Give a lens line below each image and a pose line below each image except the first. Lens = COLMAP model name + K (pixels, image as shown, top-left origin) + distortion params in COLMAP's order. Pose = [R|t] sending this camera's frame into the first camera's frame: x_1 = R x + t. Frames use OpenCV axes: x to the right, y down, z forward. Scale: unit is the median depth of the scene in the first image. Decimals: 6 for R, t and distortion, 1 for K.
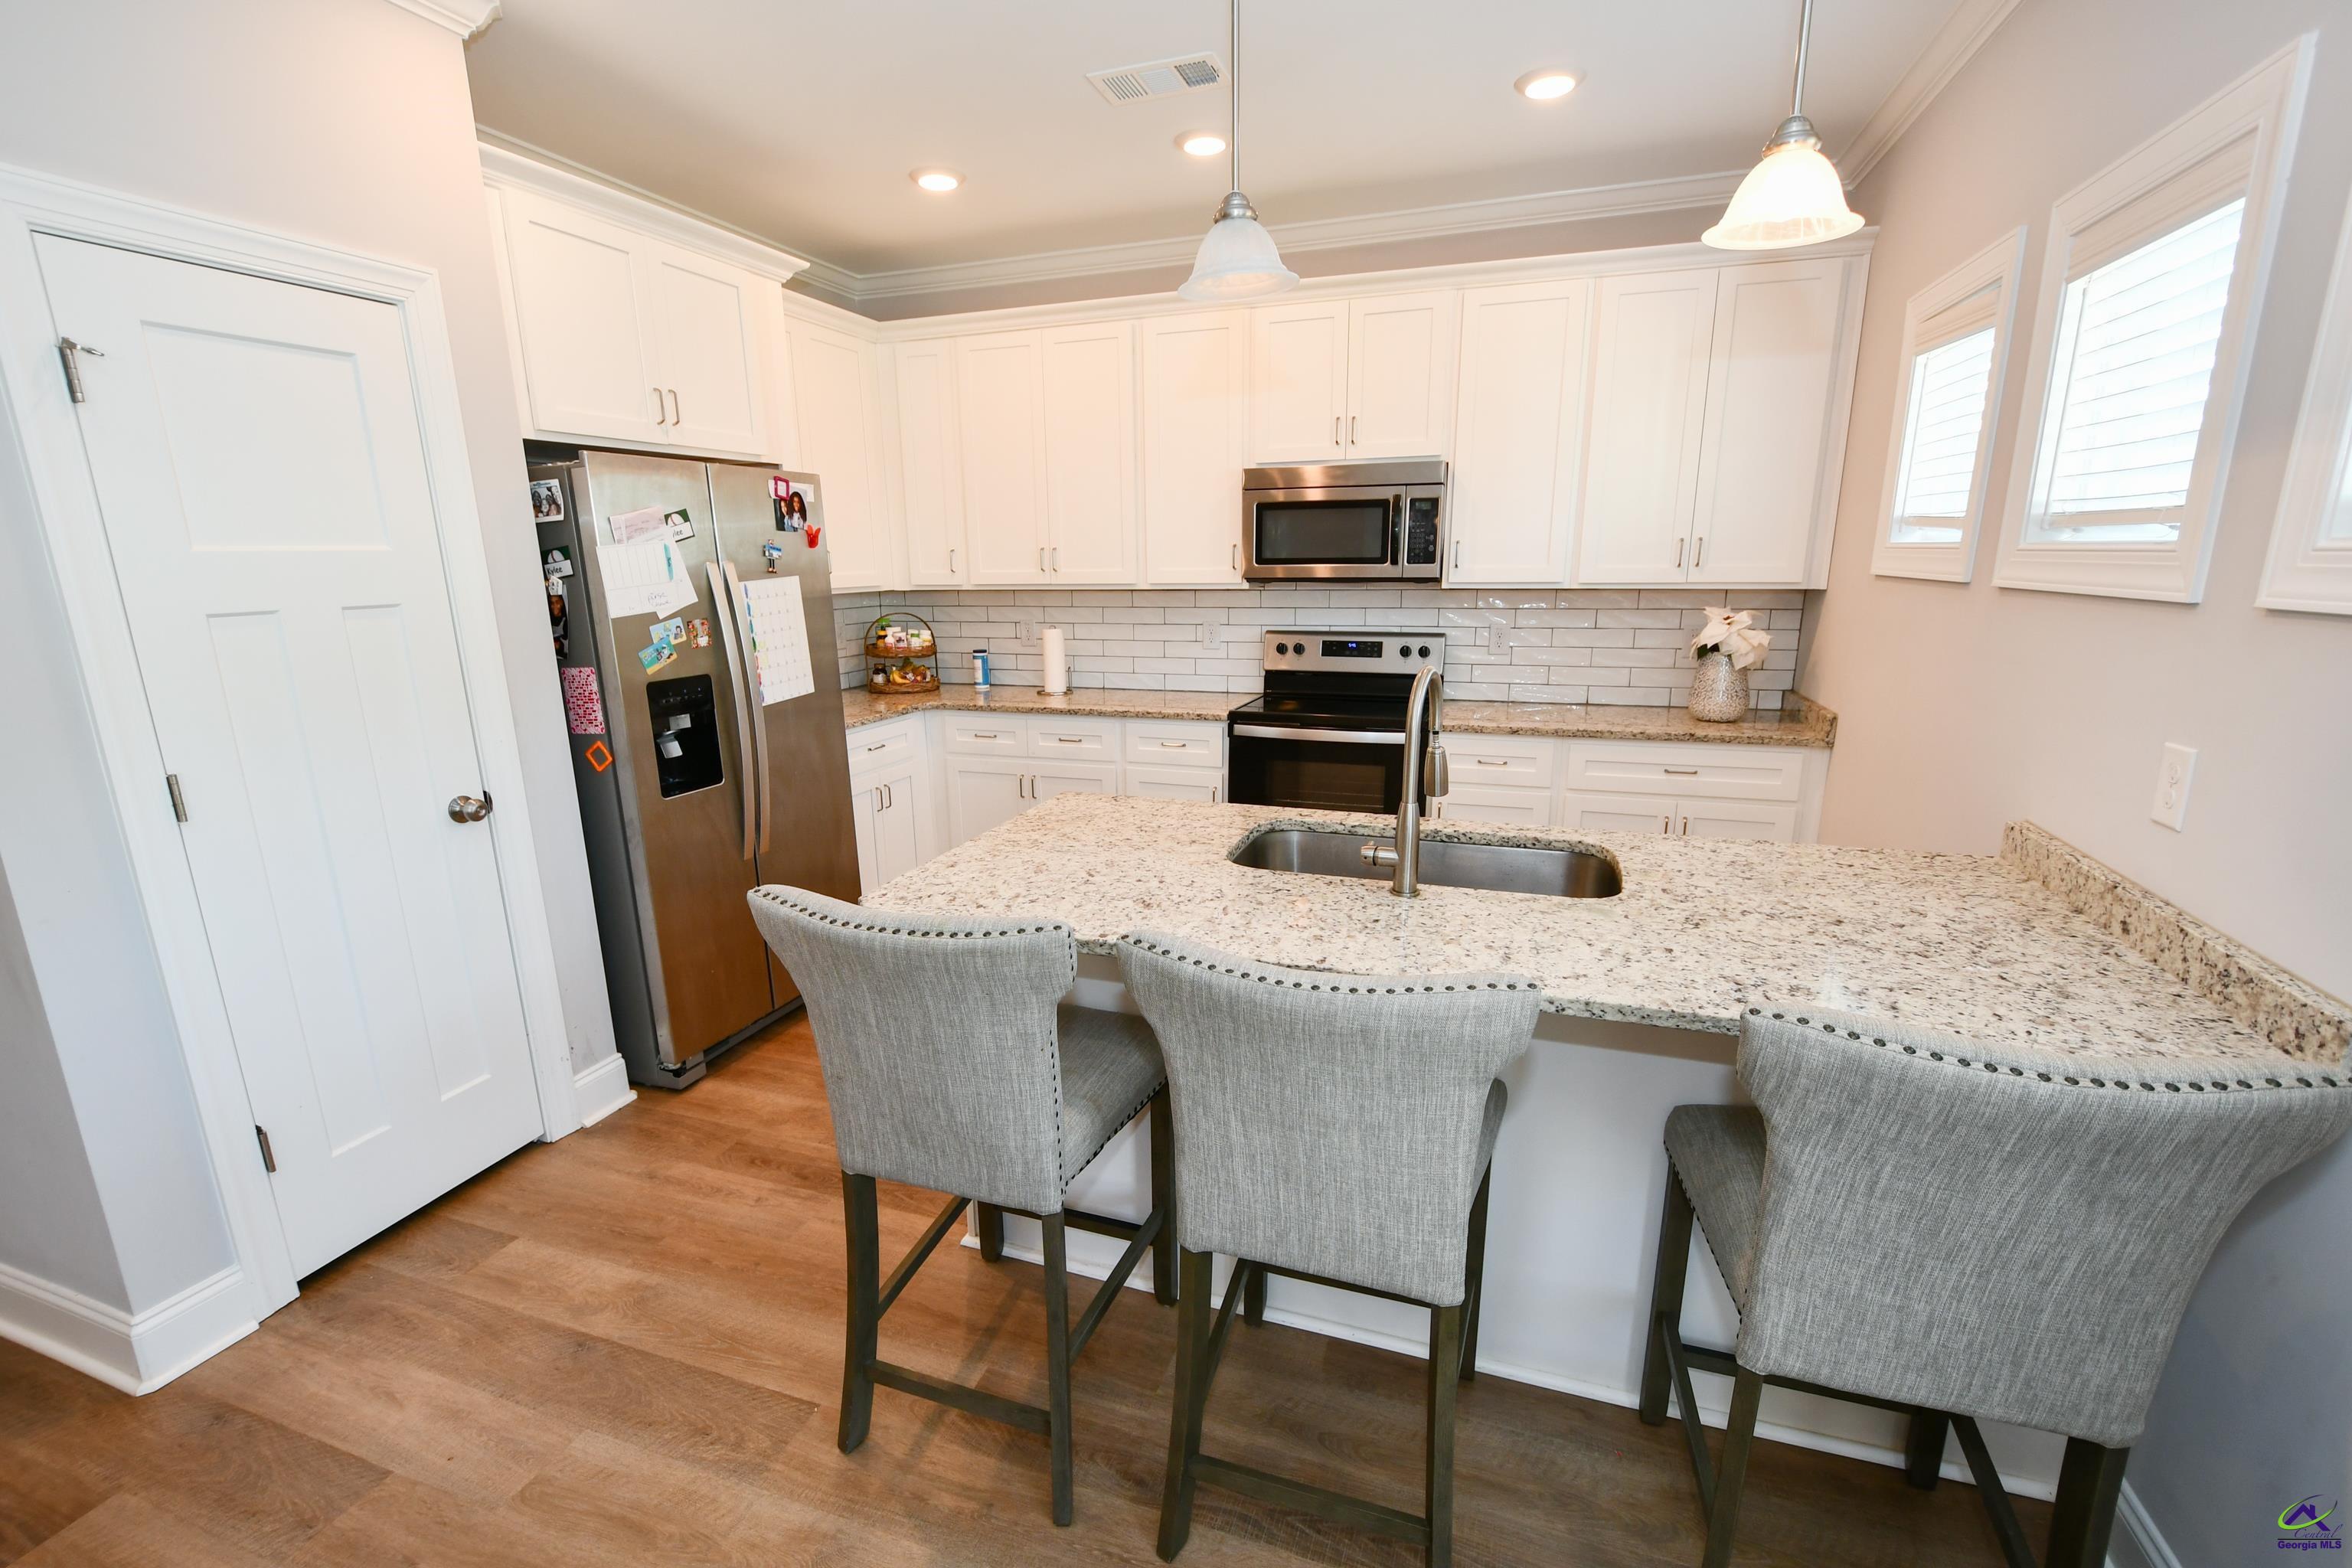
lens RADIAL K [[1032.0, 0, 1160.6], [0, 1032.0, 806.6], [0, 0, 1]] dist [0.006206, -0.007802]
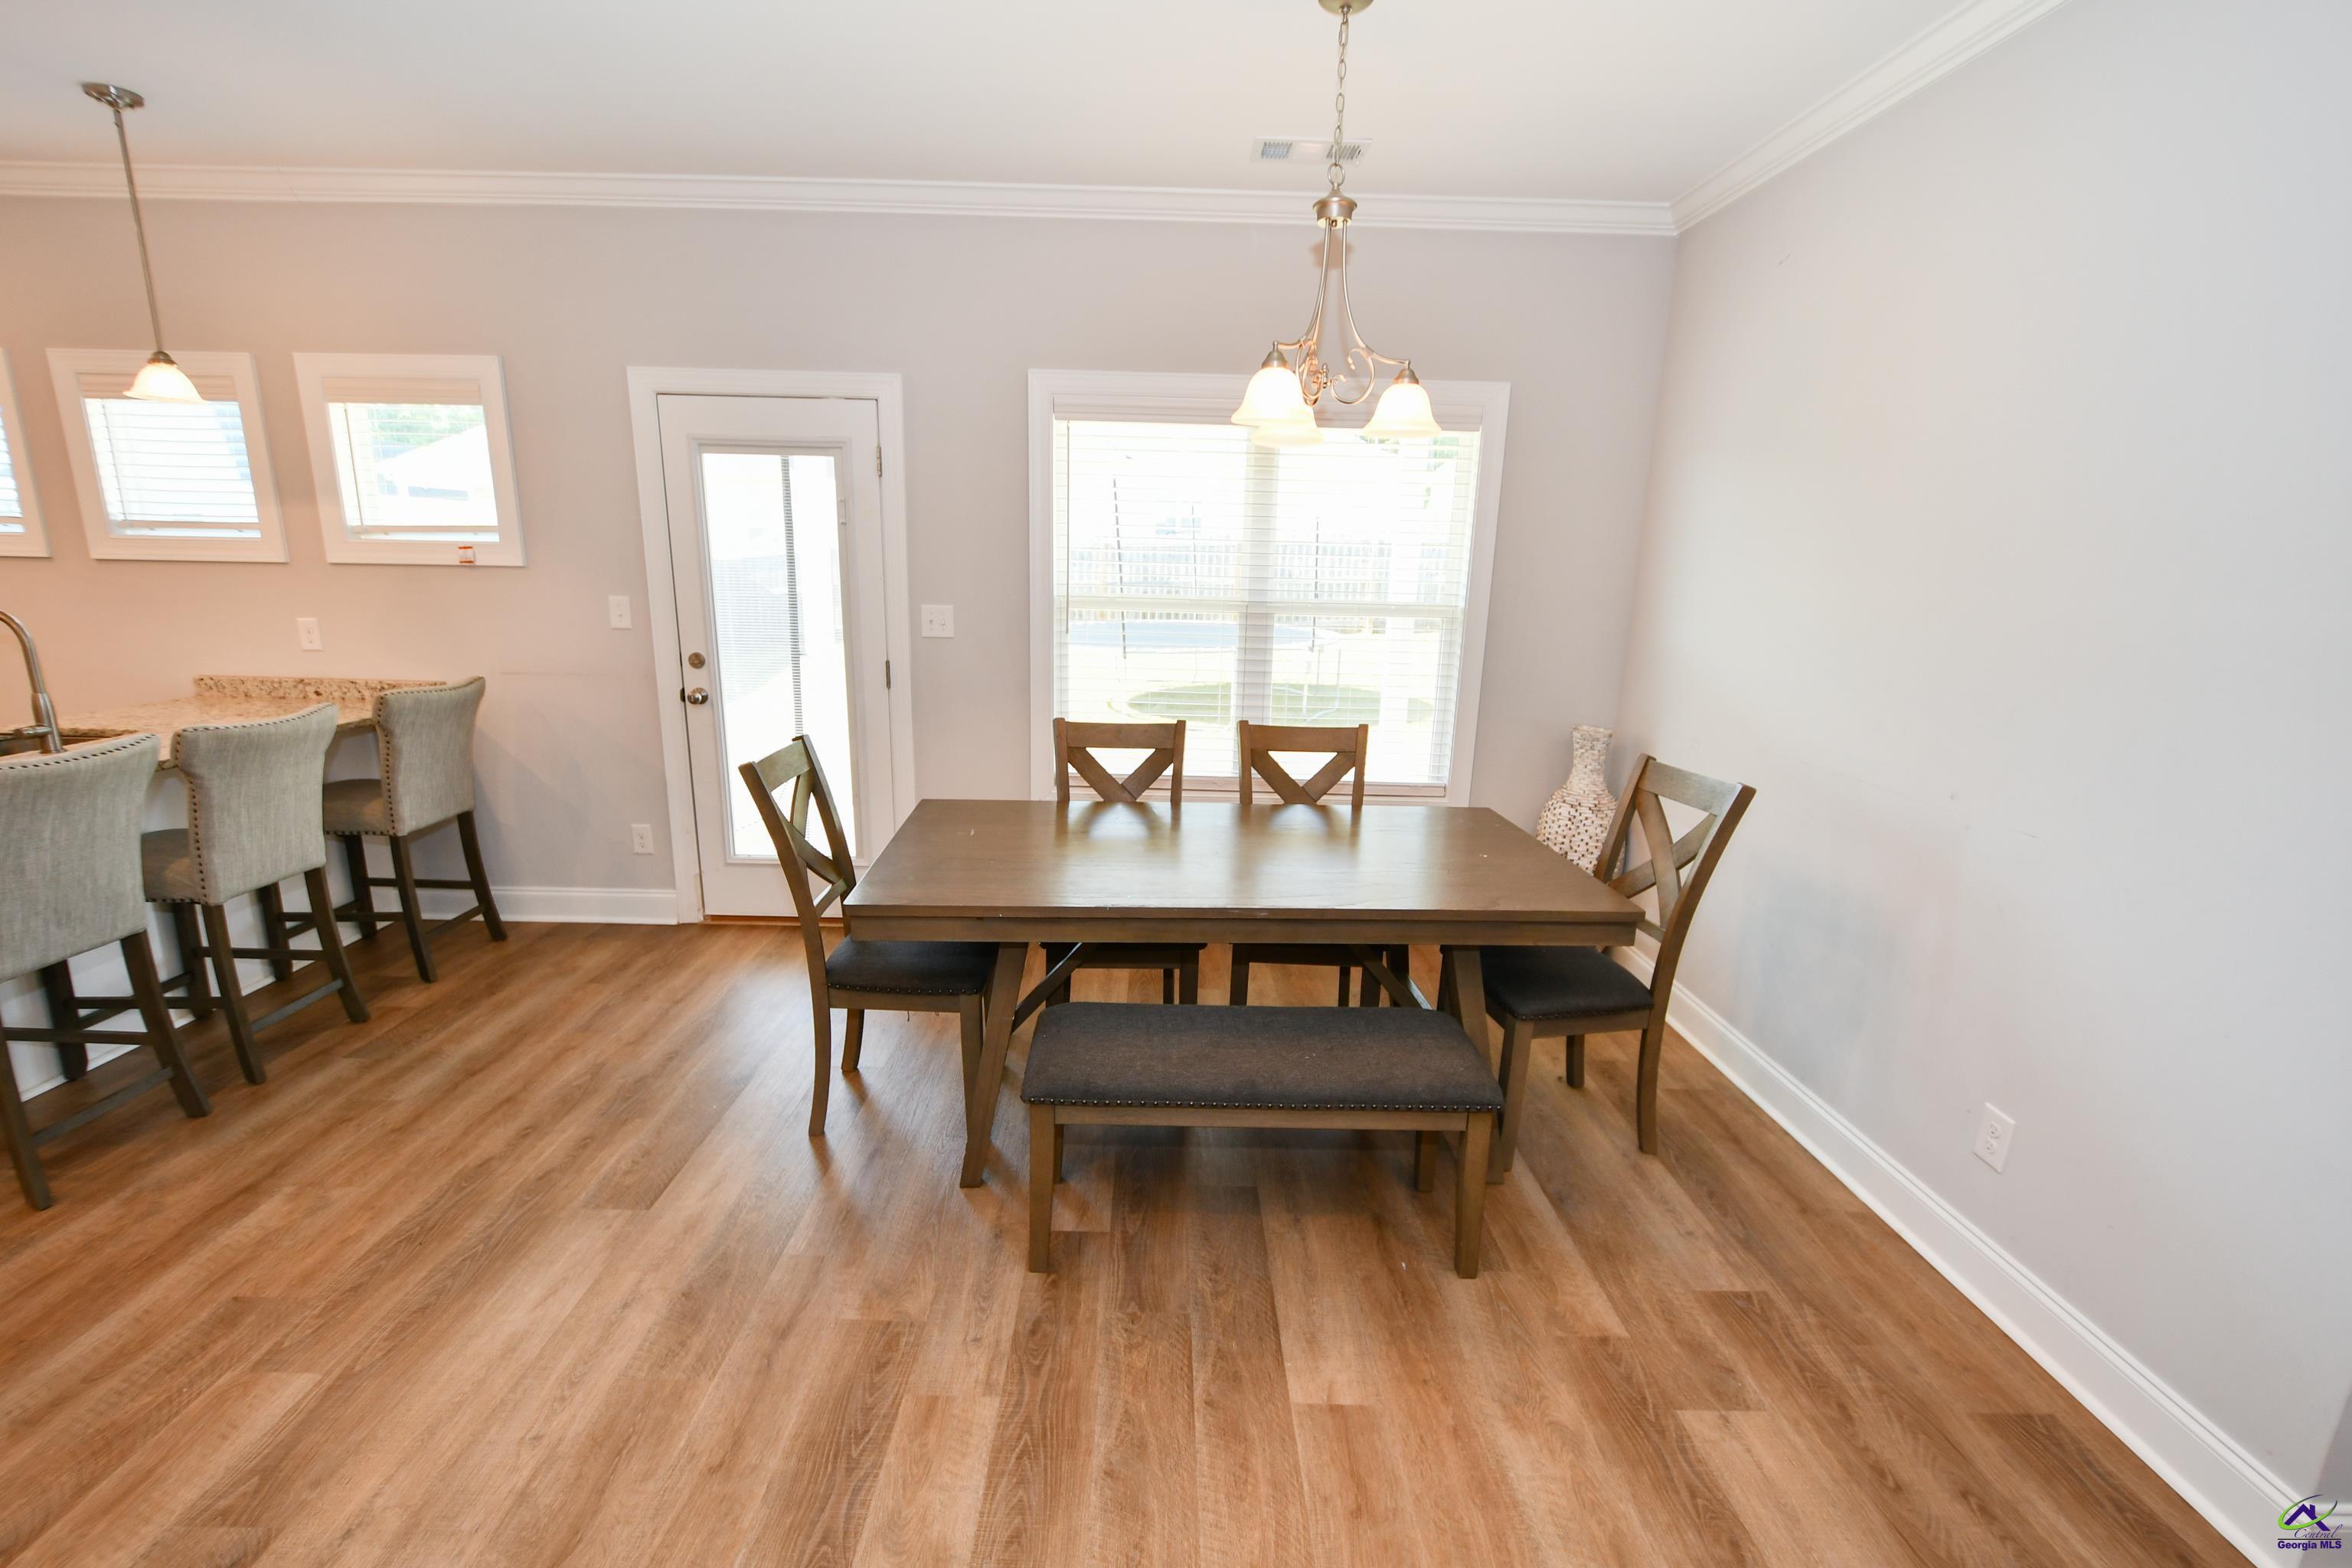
lens RADIAL K [[1032.0, 0, 1160.6], [0, 1032.0, 806.6], [0, 0, 1]] dist [0.006206, -0.007802]
pose [[-0.337557, -0.216872, 0.915981, -1.029637], [0.206327, 0.932386, 0.296792, 0.025383], [-0.918414, 0.289176, -0.269987, -0.057704]]
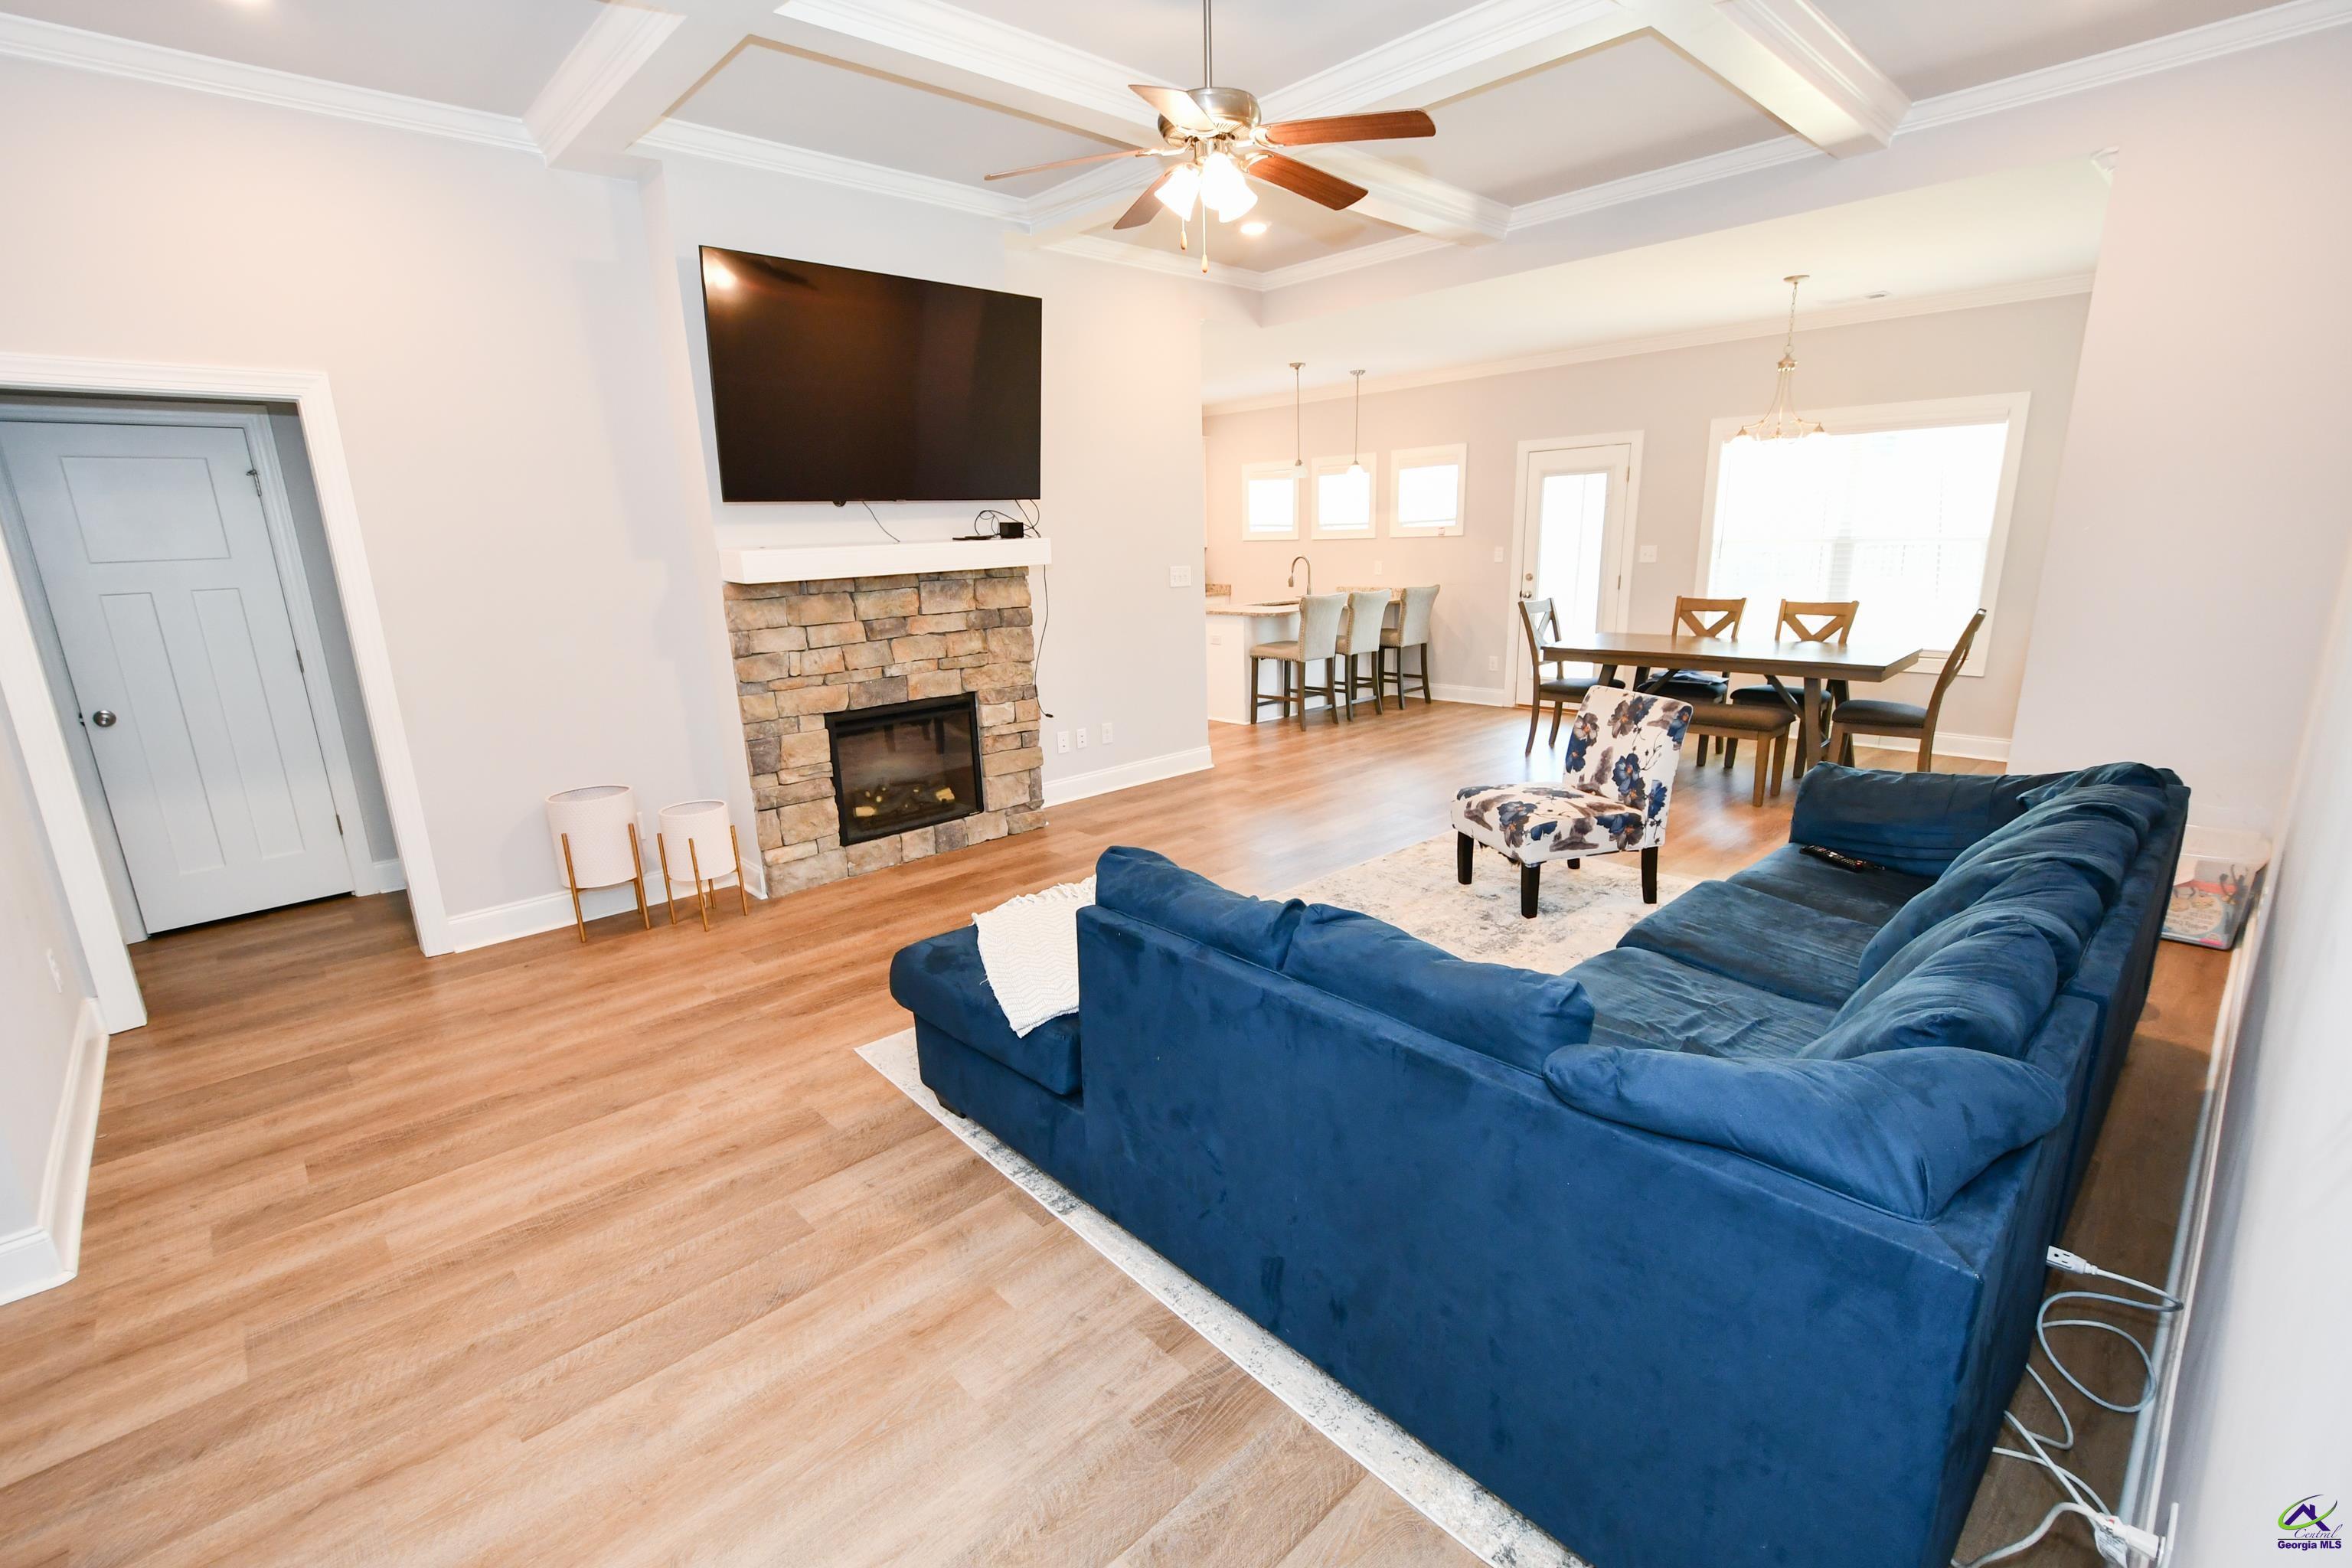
lens RADIAL K [[1032.0, 0, 1160.6], [0, 1032.0, 806.6], [0, 0, 1]] dist [0.006206, -0.007802]
pose [[0.464635, -0.224903, 0.856465, -2.446624], [0.233130, 0.964155, 0.126708, 0.124814], [-0.854262, 0.140795, 0.500412, -0.356632]]
